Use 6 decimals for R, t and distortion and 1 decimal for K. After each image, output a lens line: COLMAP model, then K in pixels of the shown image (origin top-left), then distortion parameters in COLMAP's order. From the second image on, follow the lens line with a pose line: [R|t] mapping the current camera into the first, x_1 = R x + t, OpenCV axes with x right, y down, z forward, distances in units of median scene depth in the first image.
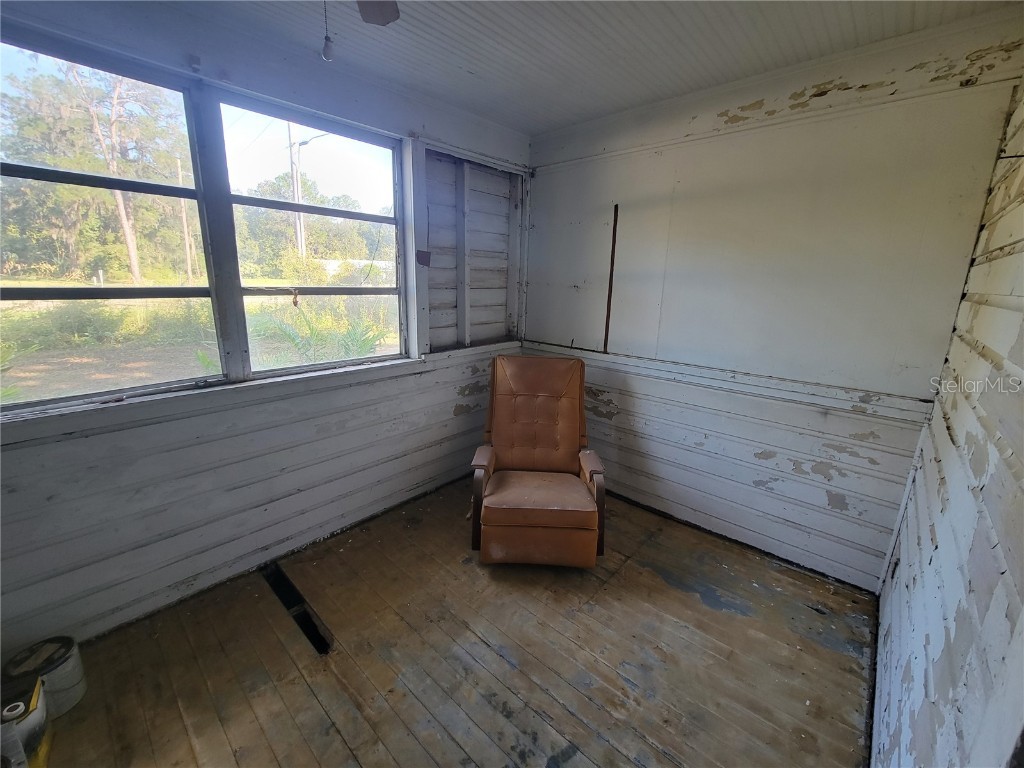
lens RADIAL K [[418.8, 0, 510.1], [0, 418.8, 374.1], [0, 0, 1]] dist [0.001322, -0.002862]
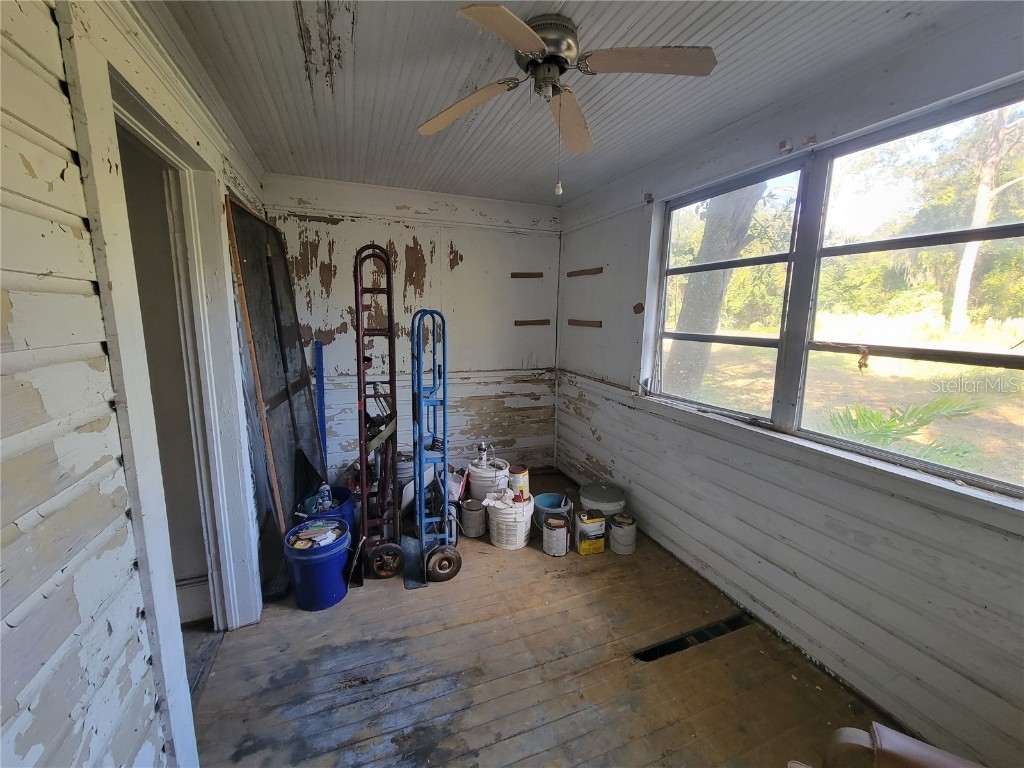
lens RADIAL K [[418.8, 0, 510.1], [0, 418.8, 374.1], [0, 0, 1]] dist [0.001322, -0.002862]
pose [[-0.452285, 0.101361, -0.886095, 0.582211], [-0.219886, 0.950180, 0.220927, -0.210681], [0.864343, 0.294762, -0.407464, 0.875353]]
